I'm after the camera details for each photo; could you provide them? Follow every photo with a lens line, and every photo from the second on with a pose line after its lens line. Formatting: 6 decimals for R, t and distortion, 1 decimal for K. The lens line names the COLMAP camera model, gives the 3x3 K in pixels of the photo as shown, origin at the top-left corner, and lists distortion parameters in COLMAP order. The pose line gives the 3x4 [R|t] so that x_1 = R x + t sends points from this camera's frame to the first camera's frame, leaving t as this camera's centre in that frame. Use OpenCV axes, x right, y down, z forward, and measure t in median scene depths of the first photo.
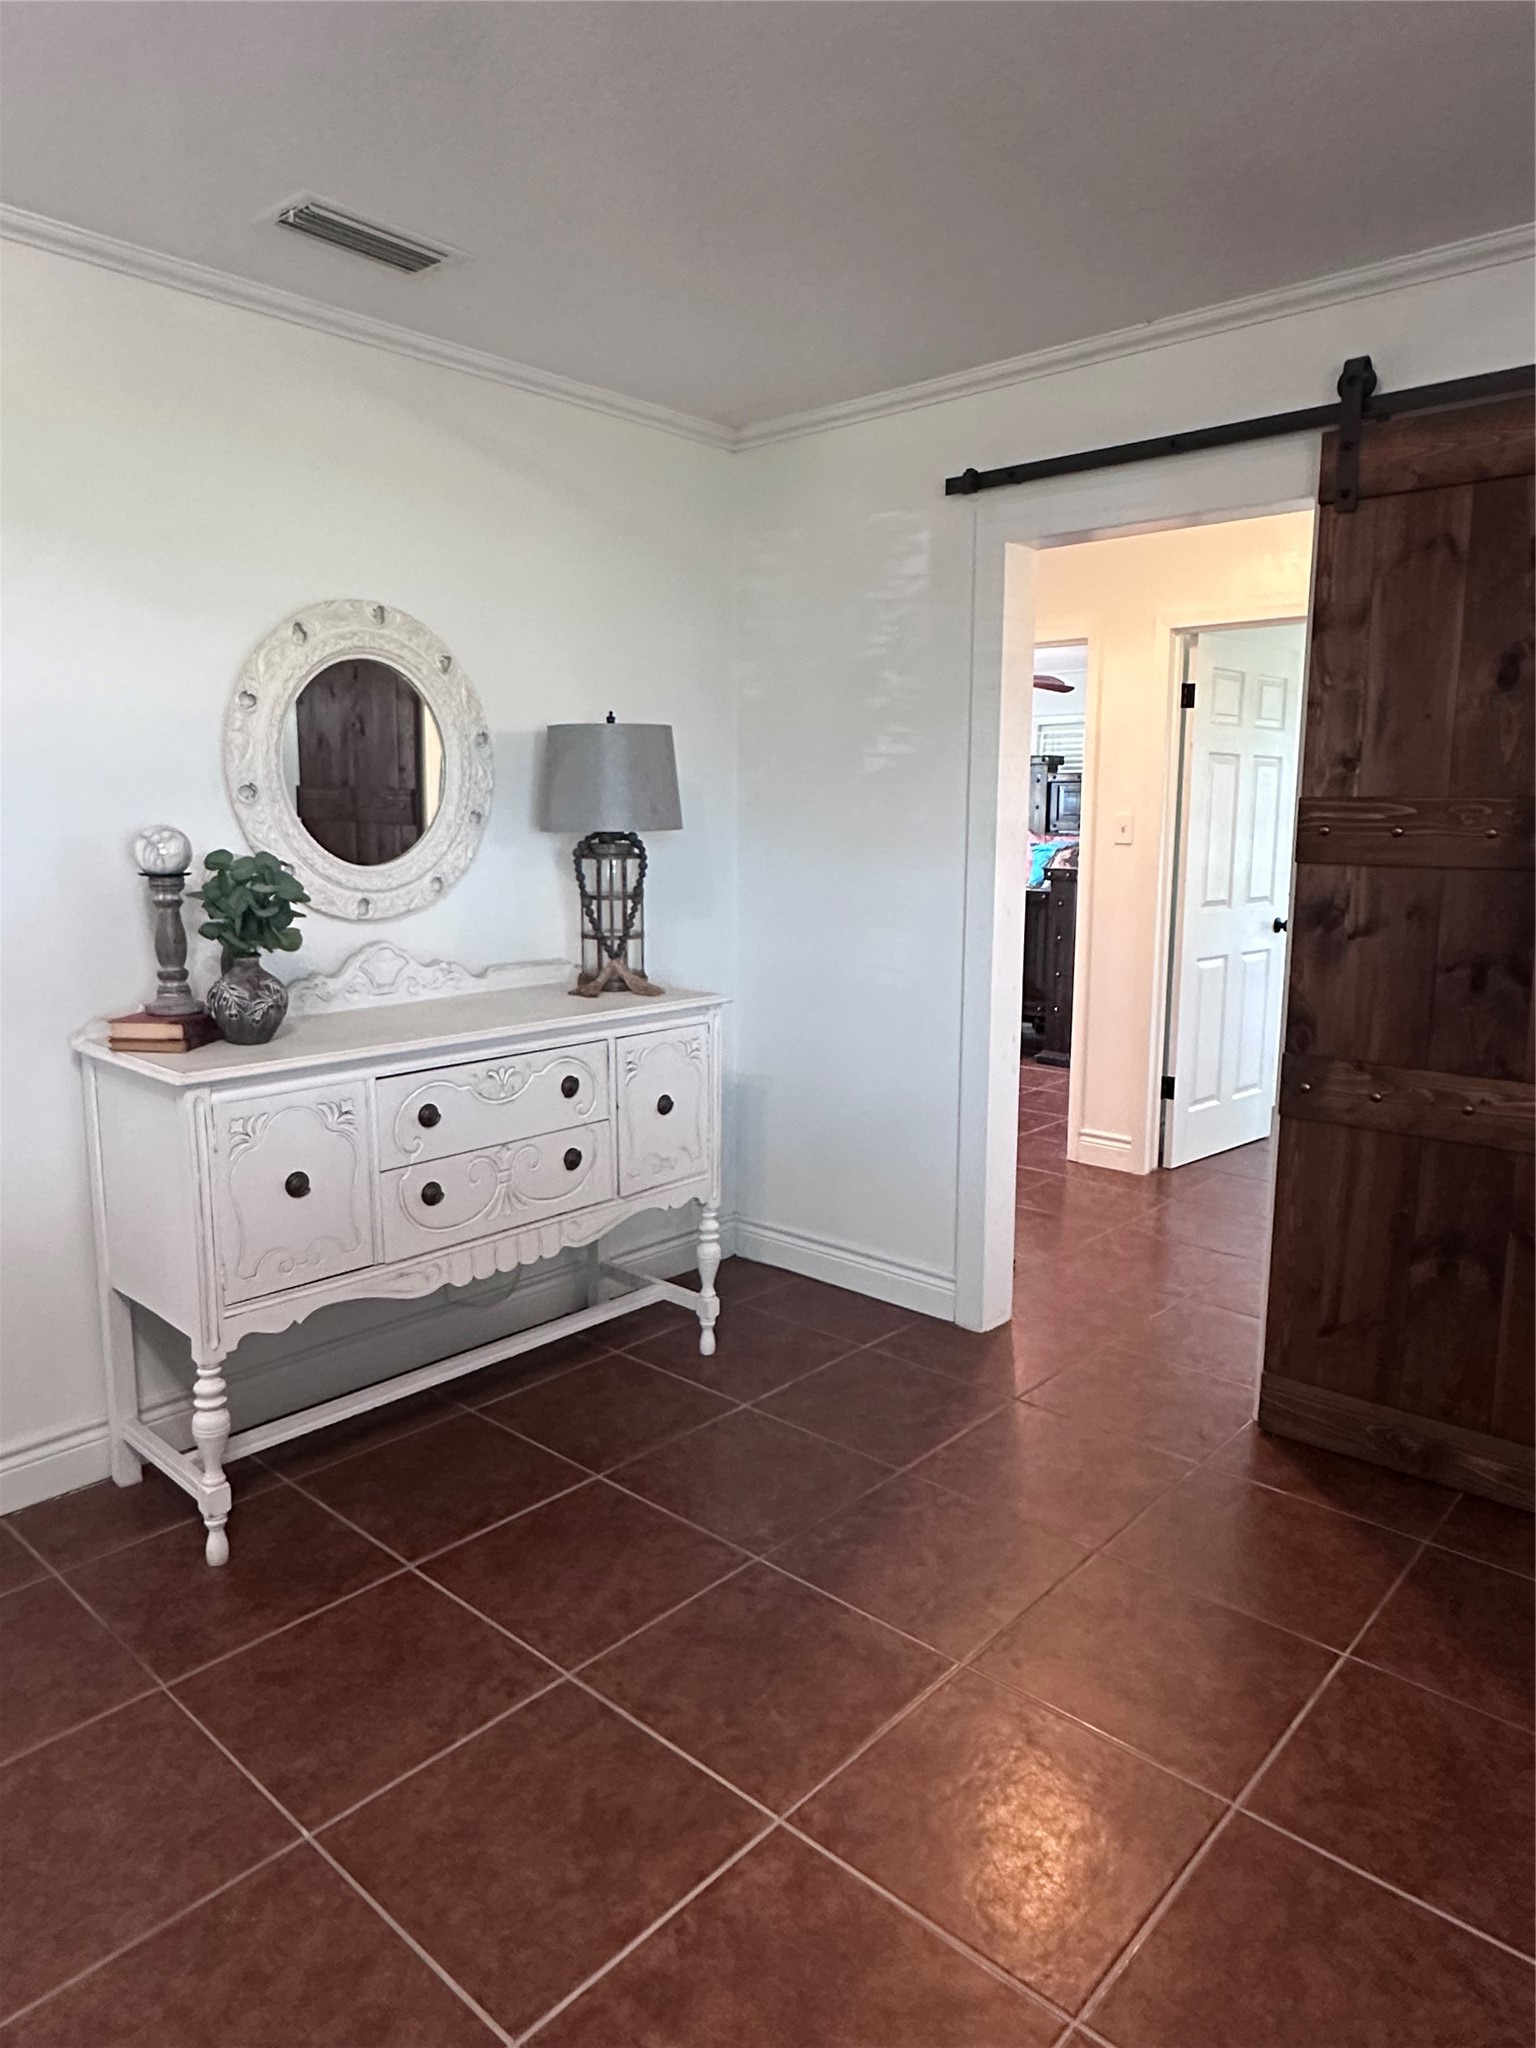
lens RADIAL K [[1300.2, 0, 770.1], [0, 1300.2, 1025.6], [0, 0, 1]] dist [0.007023, -0.000737]
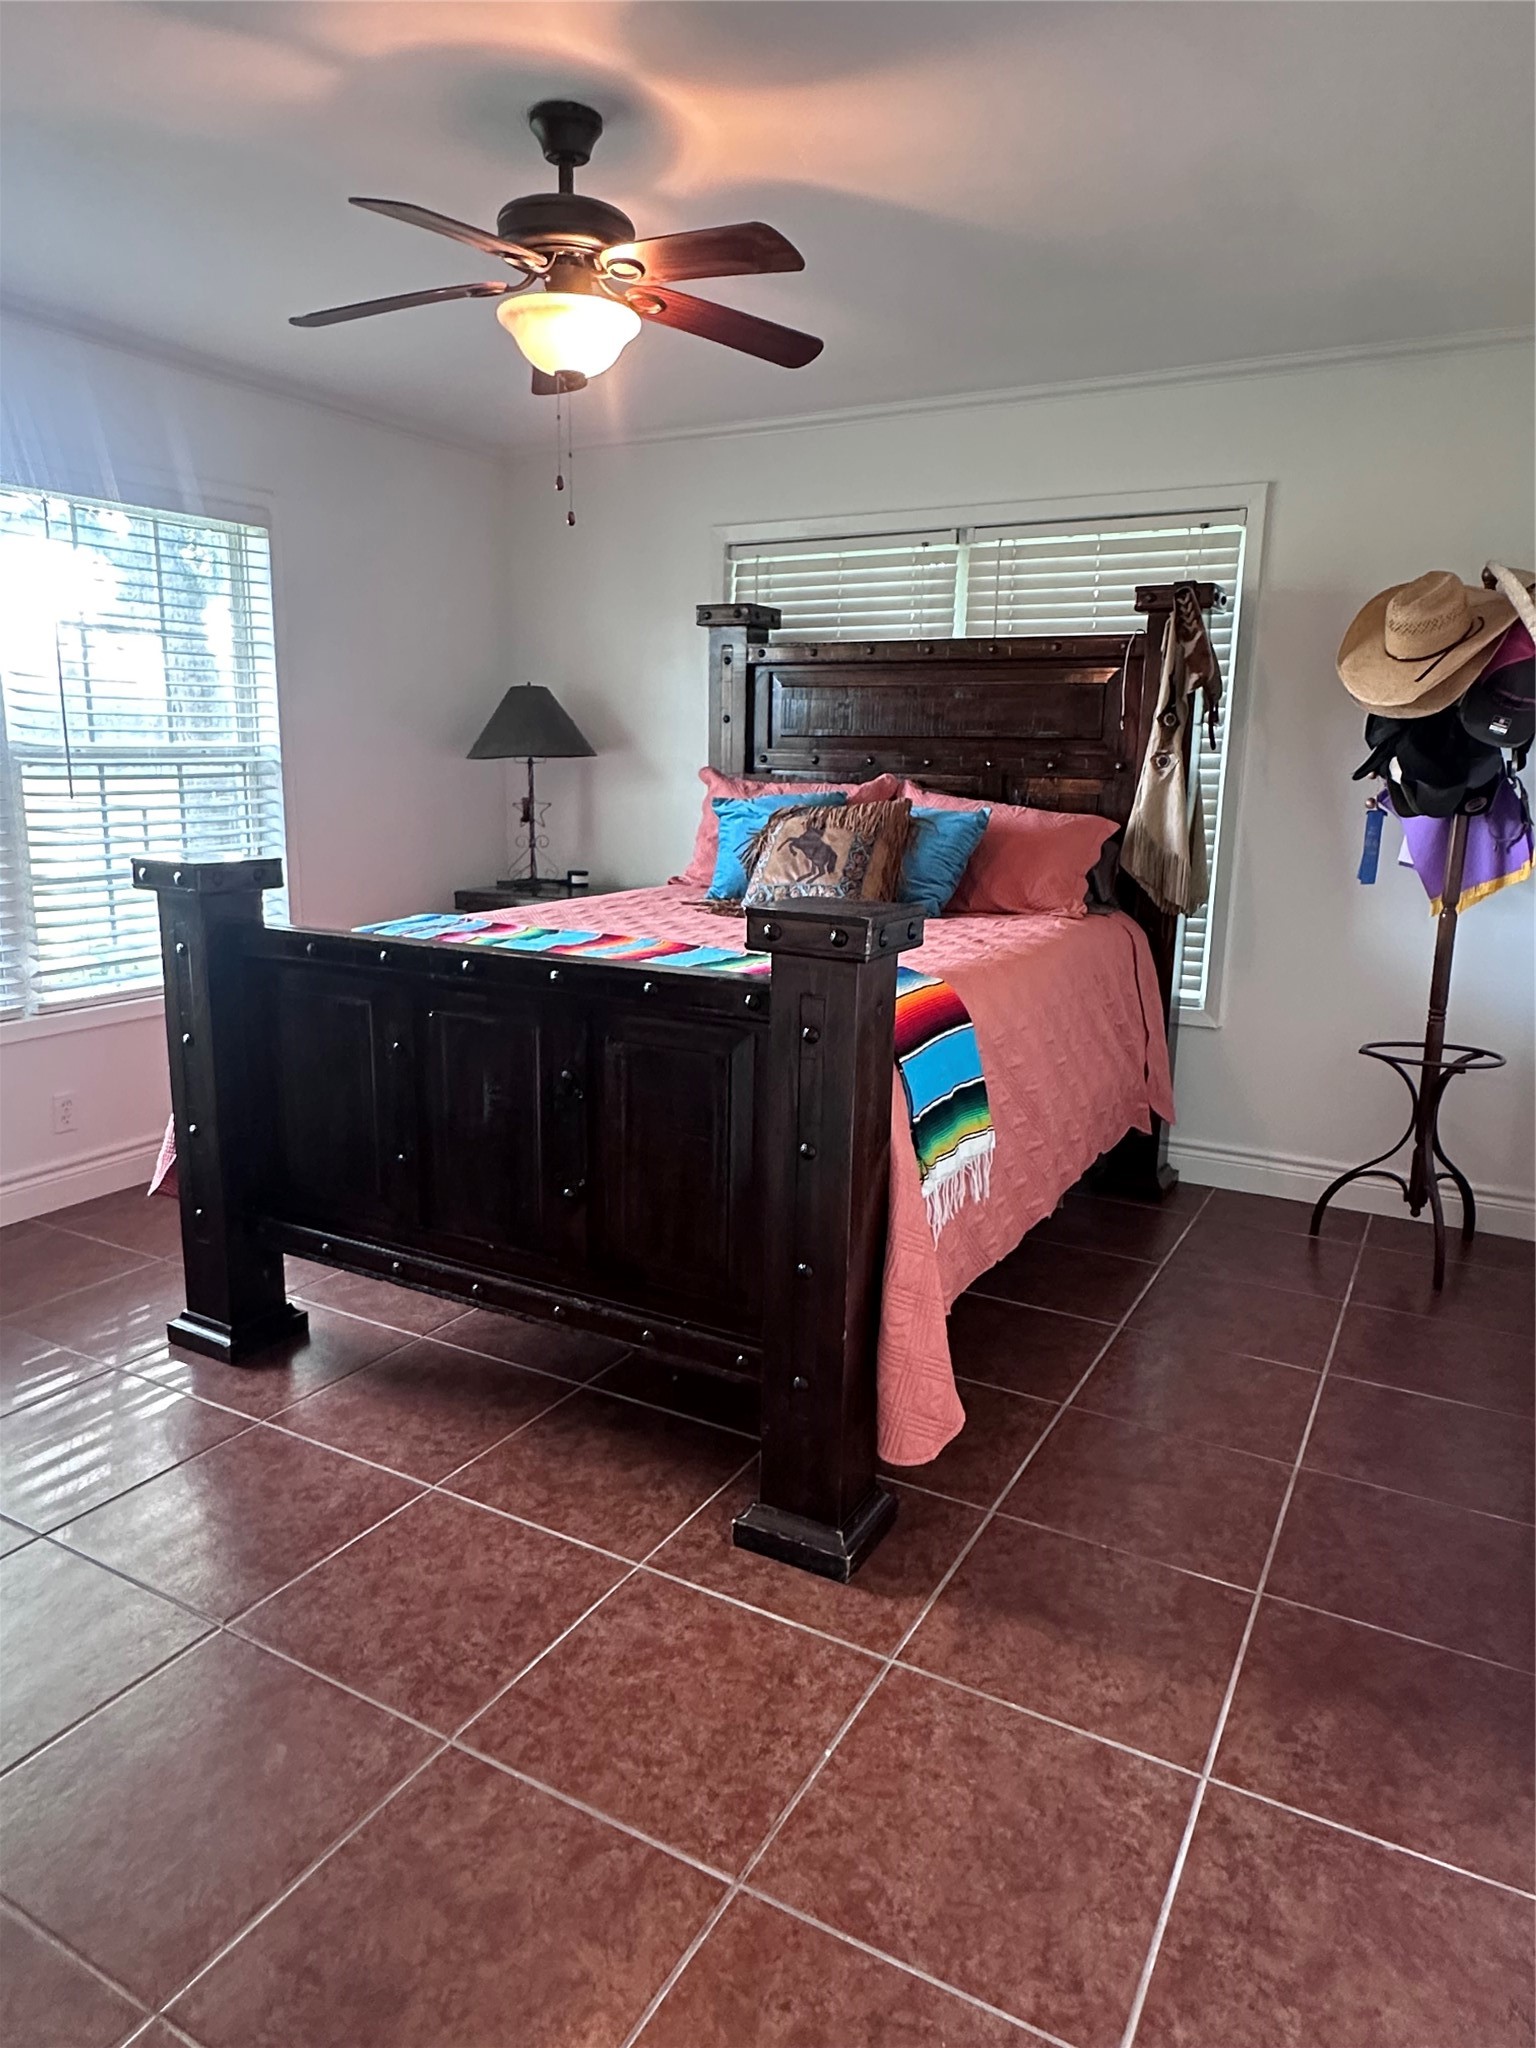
lens RADIAL K [[1300.2, 0, 765.9], [0, 1300.2, 1021.2], [0, 0, 1]] dist [0.007023, -0.000737]
pose [[0.974934, -0.031171, 0.220302, 0.135522], [0.020924, 0.998594, 0.048696, -0.098307], [-0.221510, -0.042865, 0.974215, 0.645395]]
